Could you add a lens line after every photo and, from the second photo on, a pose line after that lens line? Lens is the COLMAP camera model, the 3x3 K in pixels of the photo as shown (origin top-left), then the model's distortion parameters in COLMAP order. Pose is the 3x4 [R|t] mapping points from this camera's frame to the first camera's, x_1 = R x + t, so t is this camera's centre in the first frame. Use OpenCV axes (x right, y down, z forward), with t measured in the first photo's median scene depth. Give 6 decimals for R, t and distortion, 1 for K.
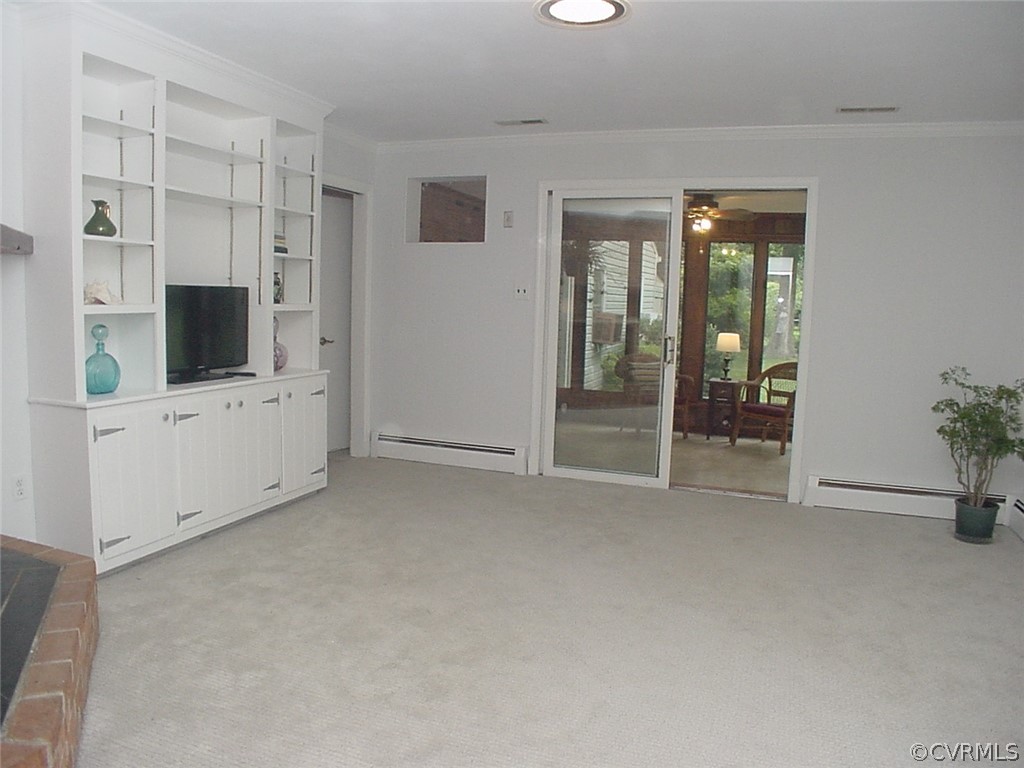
lens RADIAL K [[750.9, 0, 499.2], [0, 750.9, 386.3], [0, 0, 1]] dist [-0.159187, 0.087882]
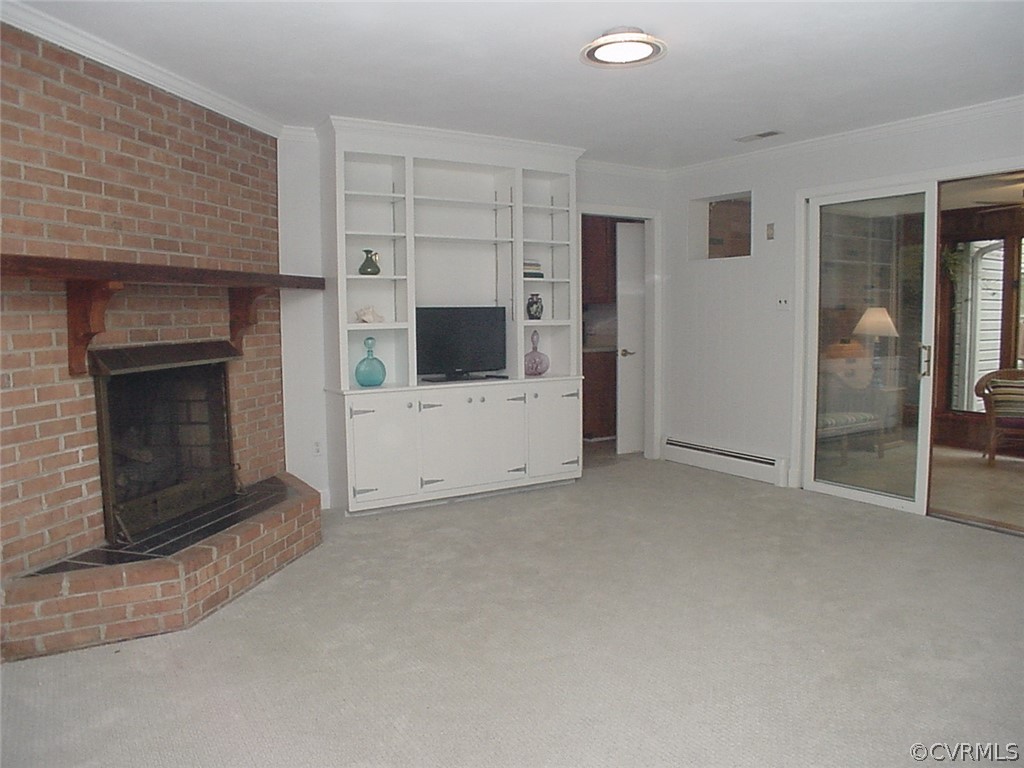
lens RADIAL K [[750.9, 0, 499.2], [0, 750.9, 386.3], [0, 0, 1]] dist [-0.159187, 0.087882]
pose [[0.792436, 0.021930, -0.609561, 0.412599], [-0.037493, 0.999215, -0.012793, 0.015160], [0.608802, 0.032992, 0.792636, -0.002406]]
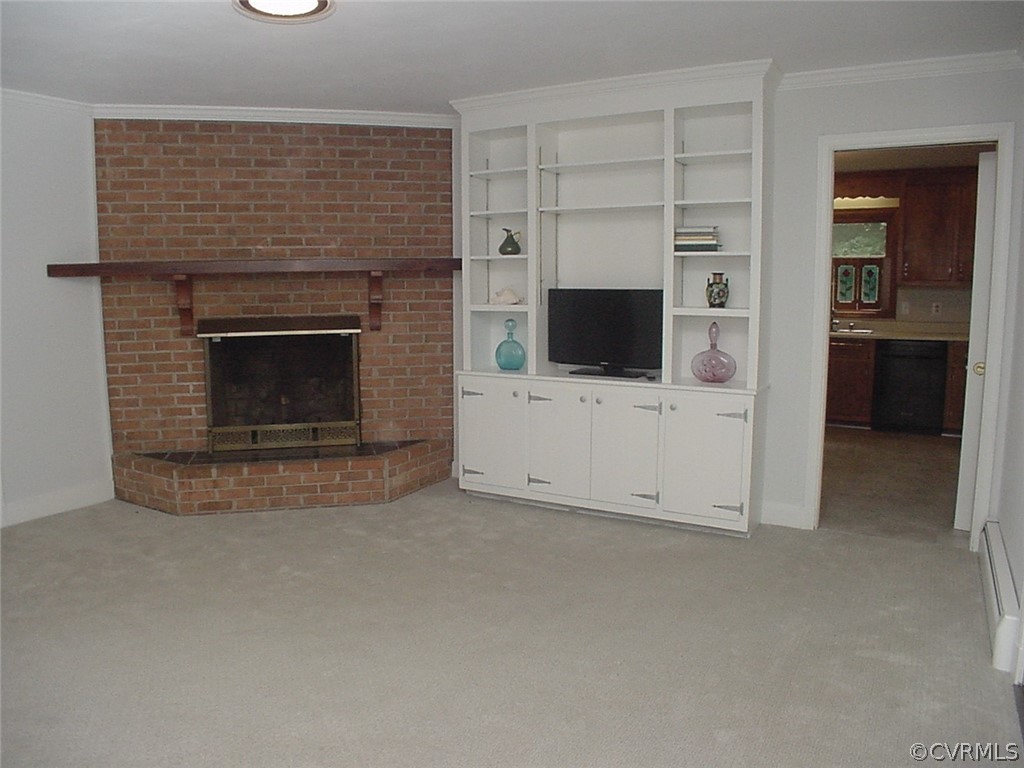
lens RADIAL K [[750.9, 0, 499.2], [0, 750.9, 386.3], [0, 0, 1]] dist [-0.159187, 0.087882]
pose [[-0.167849, 0.104412, -0.980268, 0.652311], [-0.115394, 0.985458, 0.124724, -0.103032], [0.979036, 0.134051, -0.153360, 0.926924]]
